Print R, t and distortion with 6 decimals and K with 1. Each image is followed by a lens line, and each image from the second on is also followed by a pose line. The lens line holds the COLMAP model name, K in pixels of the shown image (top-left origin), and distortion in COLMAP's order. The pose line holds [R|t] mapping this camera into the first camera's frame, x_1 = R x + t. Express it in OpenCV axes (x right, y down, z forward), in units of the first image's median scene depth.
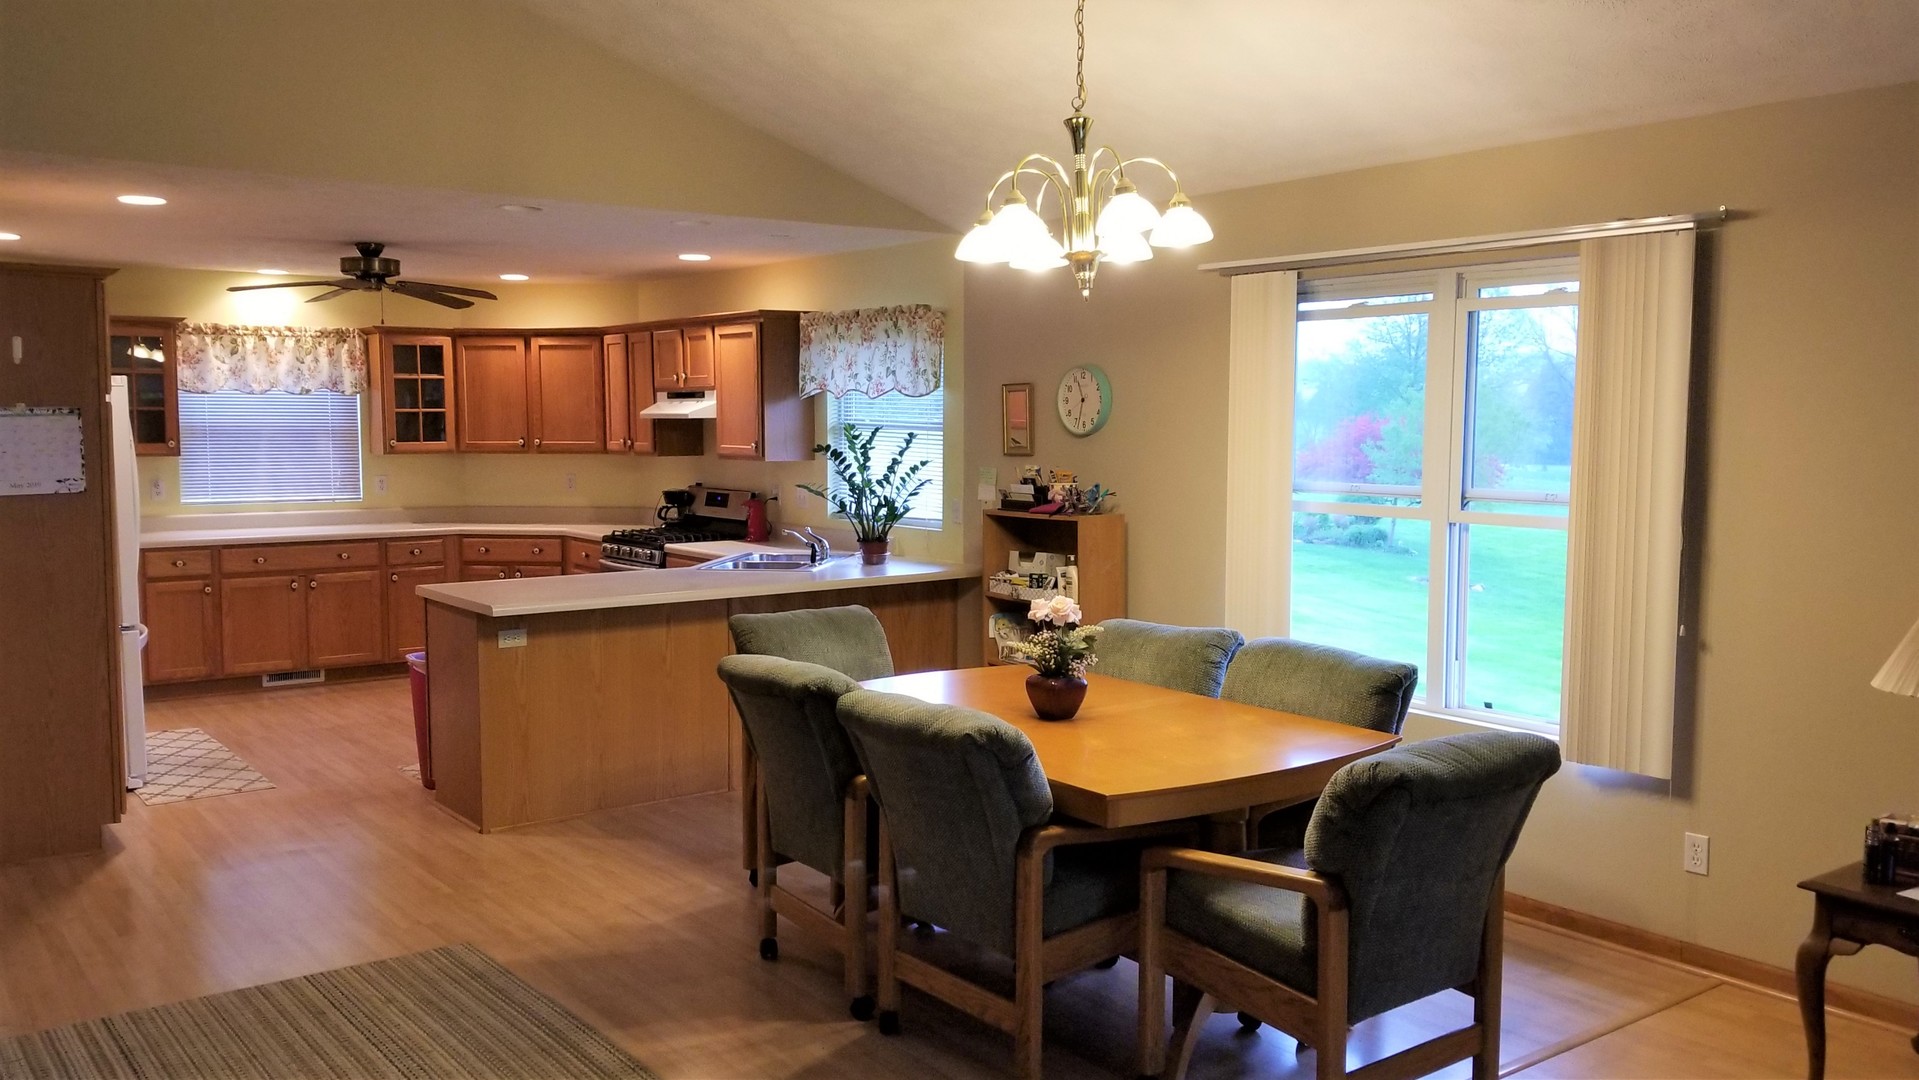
lens RADIAL K [[1478.6, 0, 932.9], [0, 1478.6, 515.6], [0, 0, 1]] dist [0.095613, -0.182403]
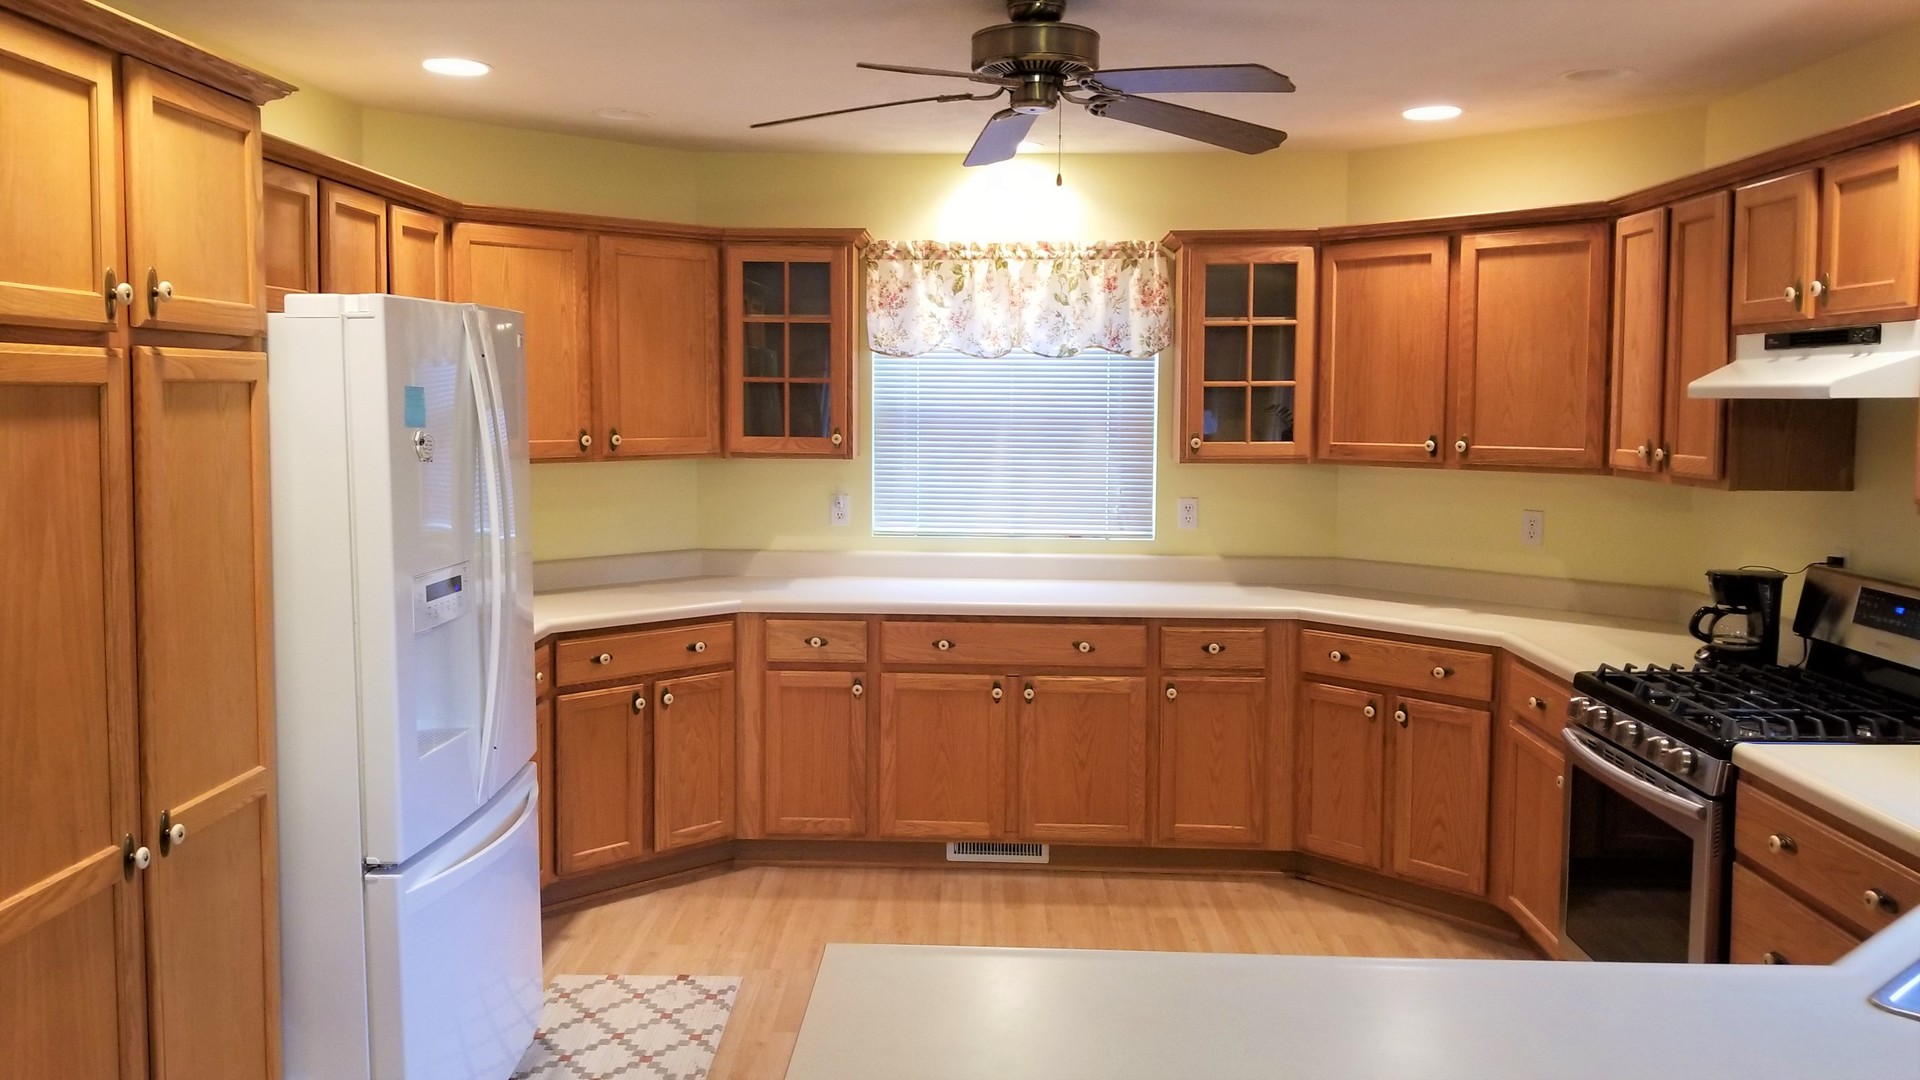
lens RADIAL K [[1479.4, 0, 933.4], [0, 1479.4, 515.6], [0, 0, 1]] dist [0.095613, -0.182403]
pose [[0.782233, 0.053843, -0.620655, -0.096233], [-0.046039, 0.998530, 0.028600, -0.033468], [0.621283, 0.006202, 0.783562, 0.516366]]
